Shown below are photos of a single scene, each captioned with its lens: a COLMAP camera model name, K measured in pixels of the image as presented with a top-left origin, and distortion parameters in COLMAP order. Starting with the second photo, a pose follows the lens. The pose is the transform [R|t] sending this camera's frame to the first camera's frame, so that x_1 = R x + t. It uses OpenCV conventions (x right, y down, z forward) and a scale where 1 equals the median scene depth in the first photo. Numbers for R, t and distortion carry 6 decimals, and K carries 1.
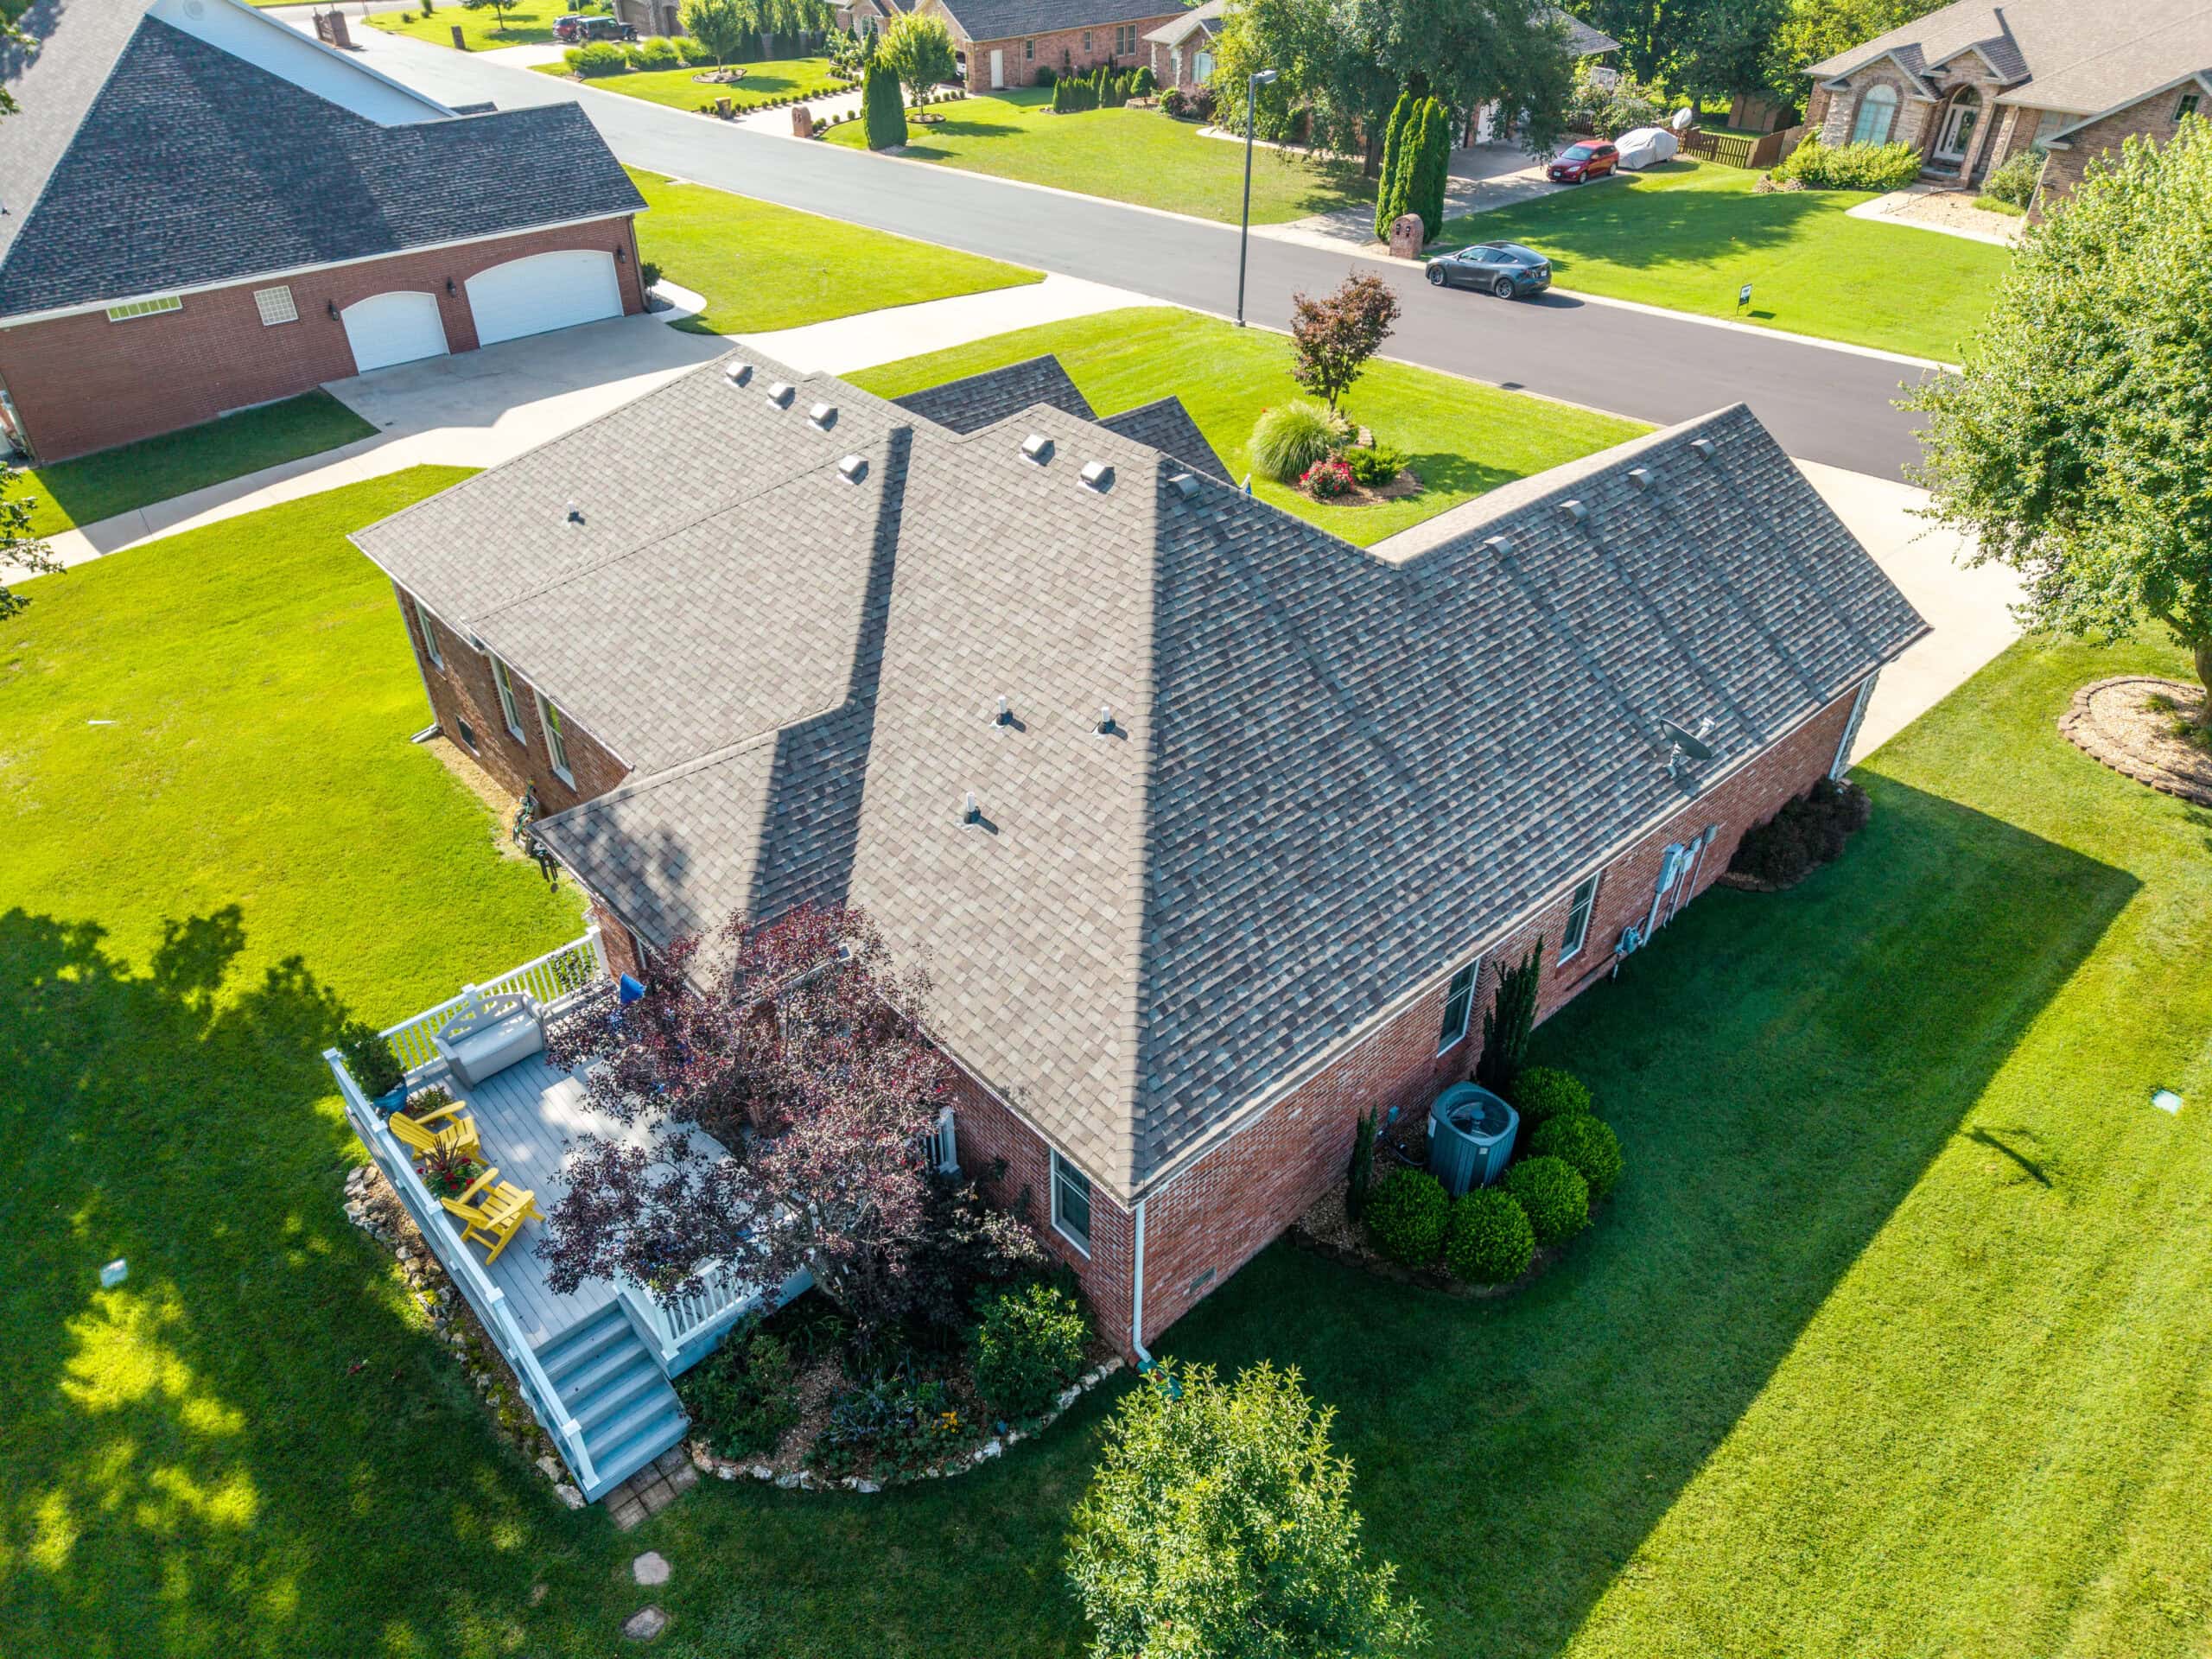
lens RADIAL K [[1479.6, 0, 1120.4], [0, 1479.6, 819.4], [0, 0, 1]] dist [0.017164, -0.013688]
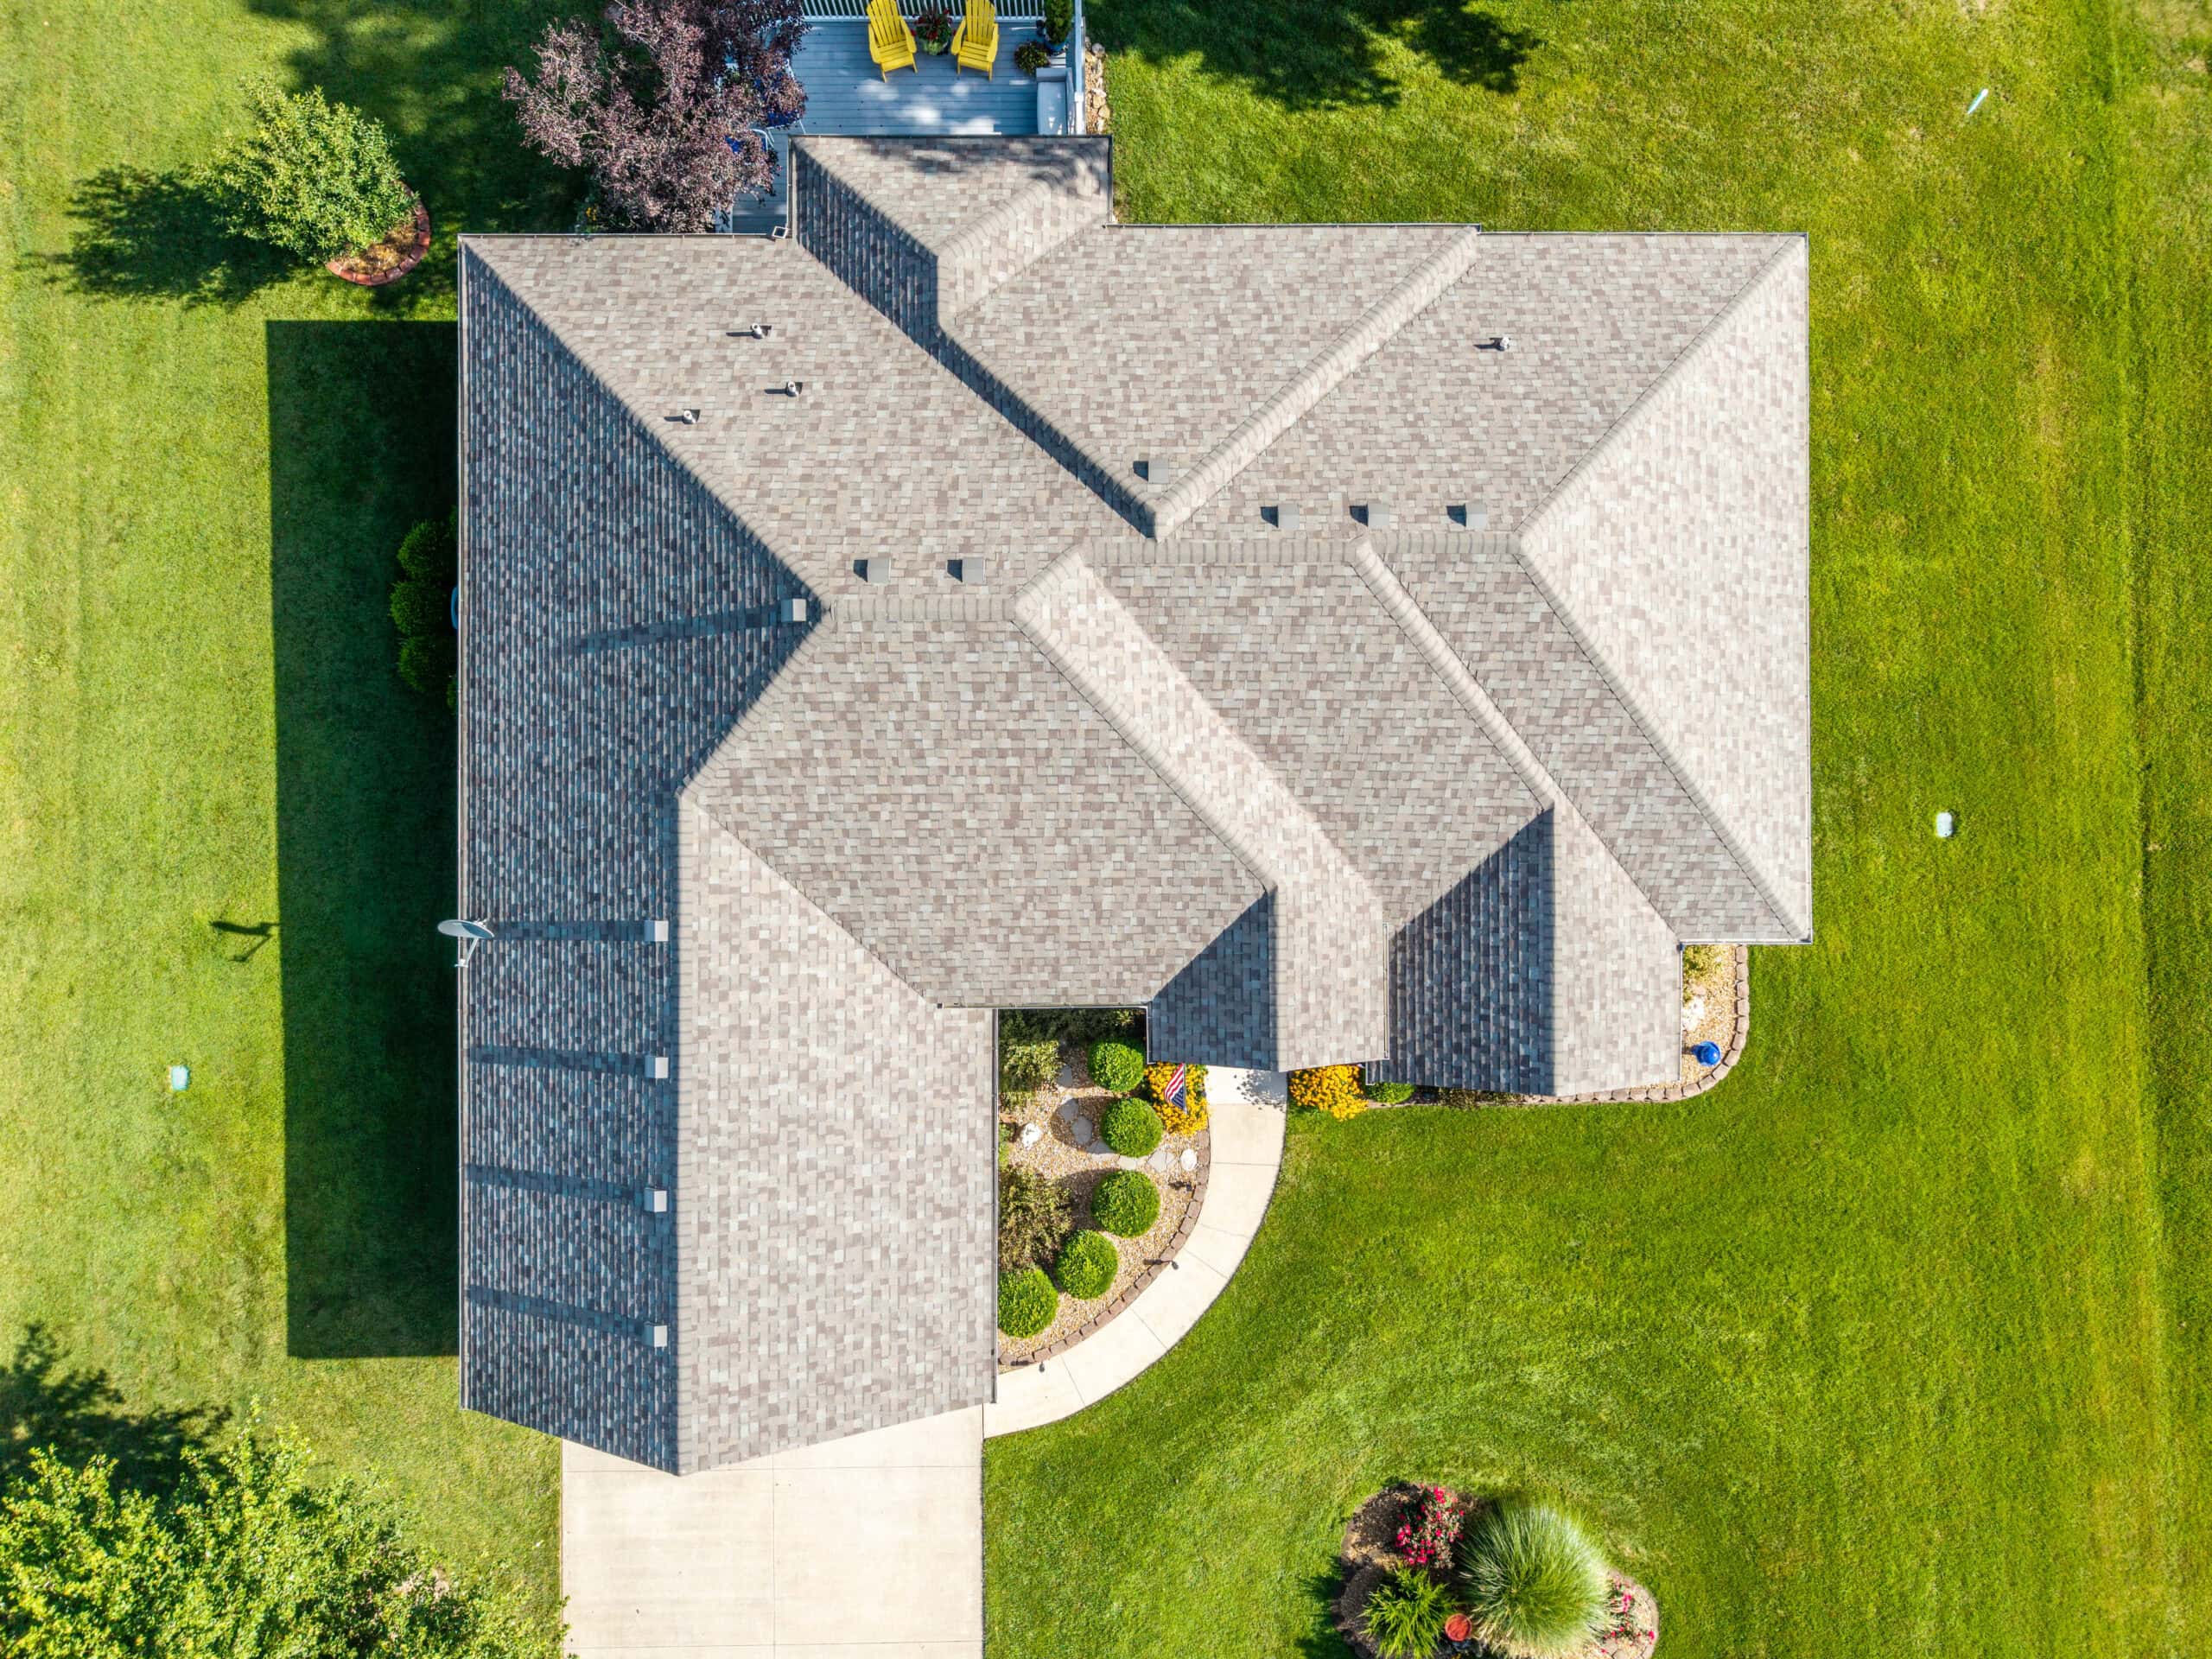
lens RADIAL K [[1479.6, 0, 1091.2], [0, 1479.6, 849.7], [0, 0, 1]] dist [0.017164, -0.013688]
pose [[-0.677159, 0.735836, -0.000402, 0.025571], [-0.437389, -0.402072, 0.804381, -1.202202], [0.591732, 0.544870, 0.594113, 0.636952]]
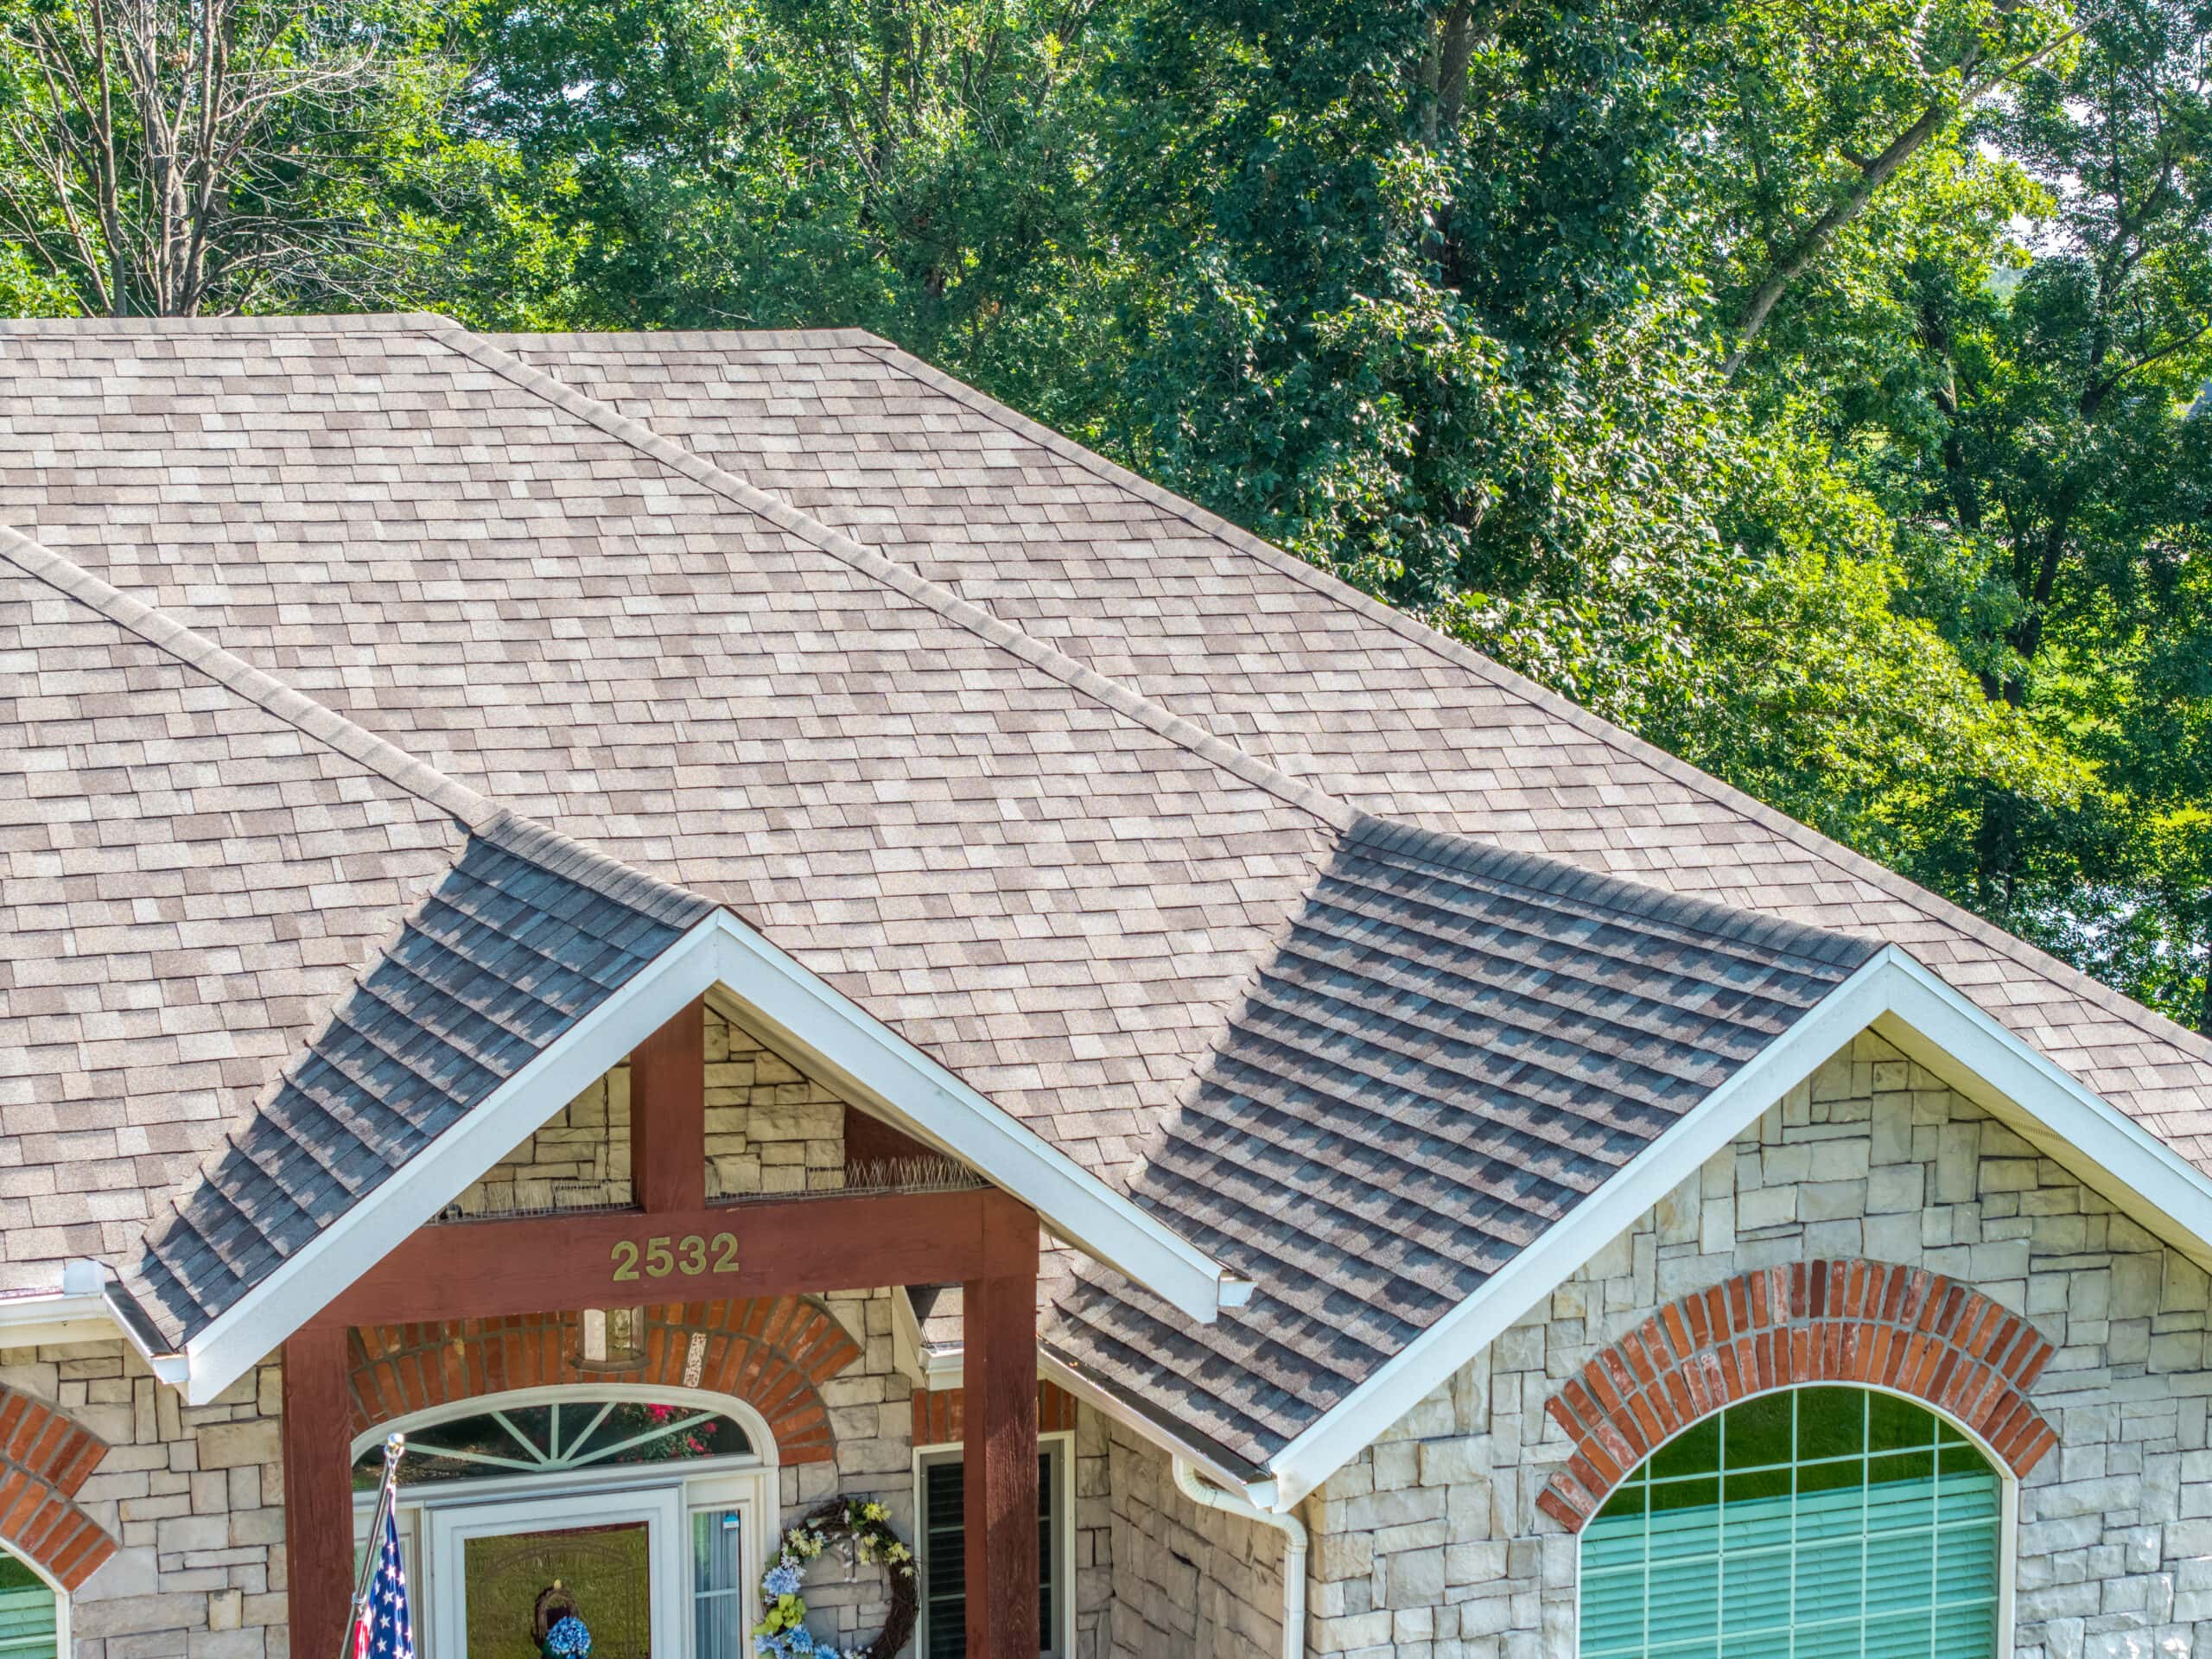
lens RADIAL K [[4458.4, 0, 1099.4], [0, 4458.4, 825.9], [0, 0, 1]] dist [-0.122393, 0.000000]
pose [[-0.353528, 0.107997, -0.929169, 0.717787], [-0.560418, 0.770863, 0.302824, -0.695406], [0.748966, 0.627780, -0.211998, 1.678712]]
